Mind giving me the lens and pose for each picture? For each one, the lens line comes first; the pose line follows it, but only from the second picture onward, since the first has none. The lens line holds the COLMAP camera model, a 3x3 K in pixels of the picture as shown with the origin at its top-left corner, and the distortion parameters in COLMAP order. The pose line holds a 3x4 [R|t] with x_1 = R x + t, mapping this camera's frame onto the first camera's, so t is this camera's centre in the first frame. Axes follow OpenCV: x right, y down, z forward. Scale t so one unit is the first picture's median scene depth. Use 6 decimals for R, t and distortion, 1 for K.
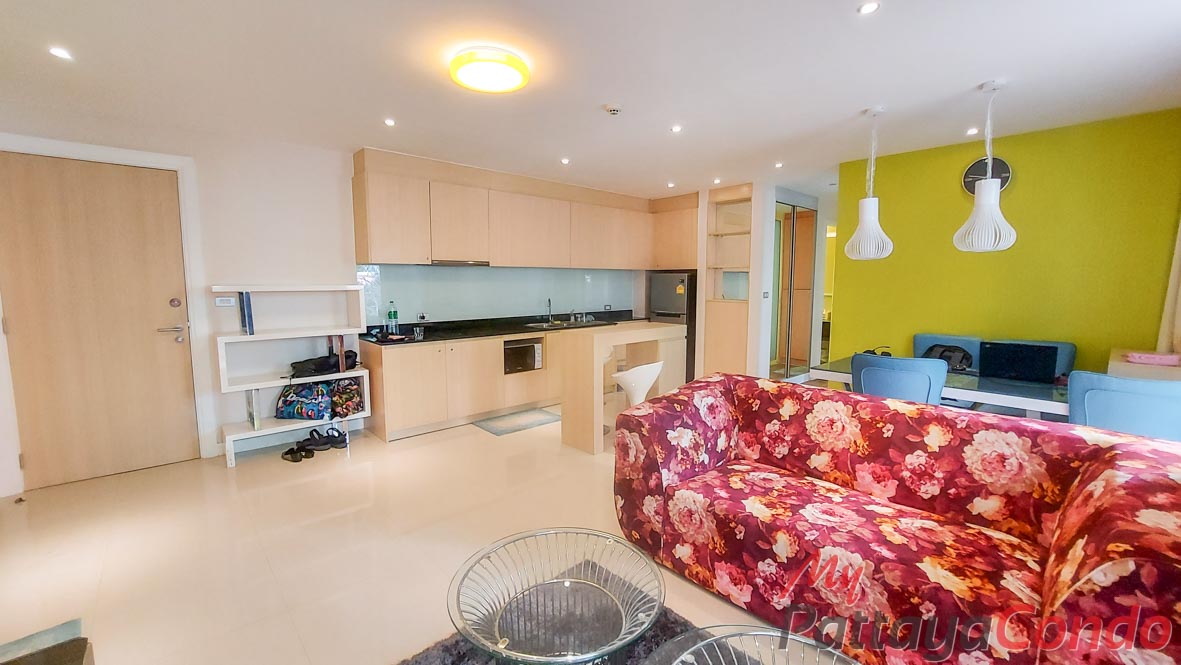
lens RADIAL K [[467.5, 0, 591.1], [0, 467.5, 331.2], [0, 0, 1]] dist [-0.018897, 0.000231]
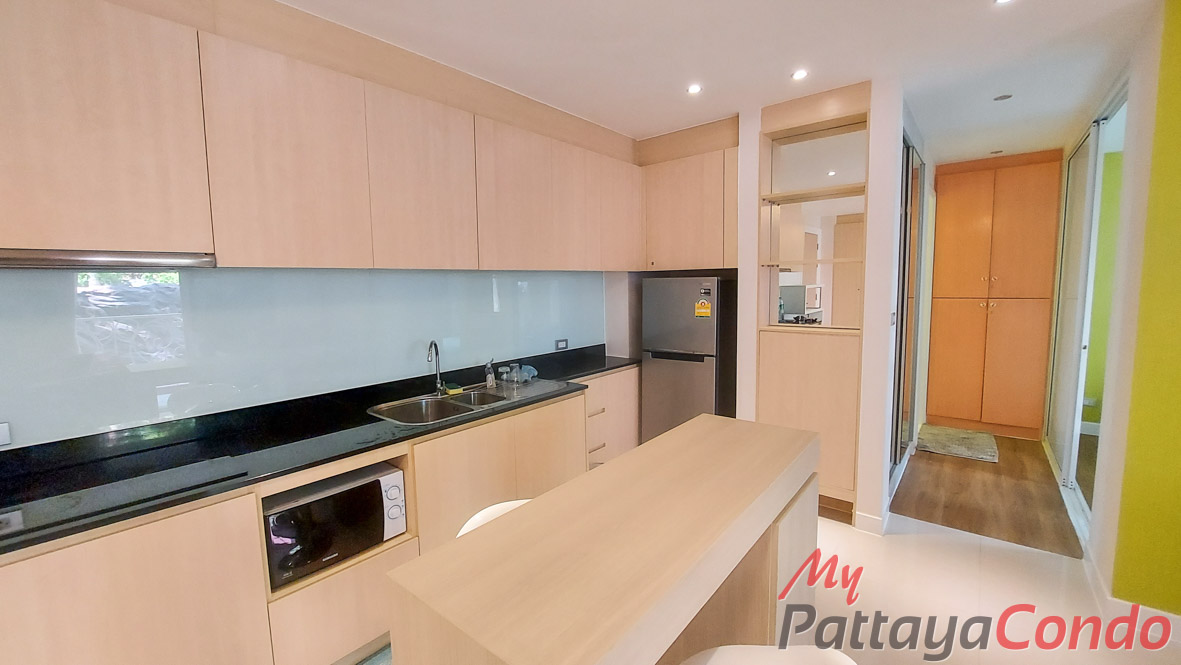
lens RADIAL K [[467.5, 0, 593.4], [0, 467.5, 327.2], [0, 0, 1]] dist [-0.018897, 0.000231]
pose [[0.990313, -0.030846, 0.135385, 0.000843], [0.032421, 0.999430, -0.009448, -0.068940], [-0.135016, 0.013745, 0.990748, 0.515676]]
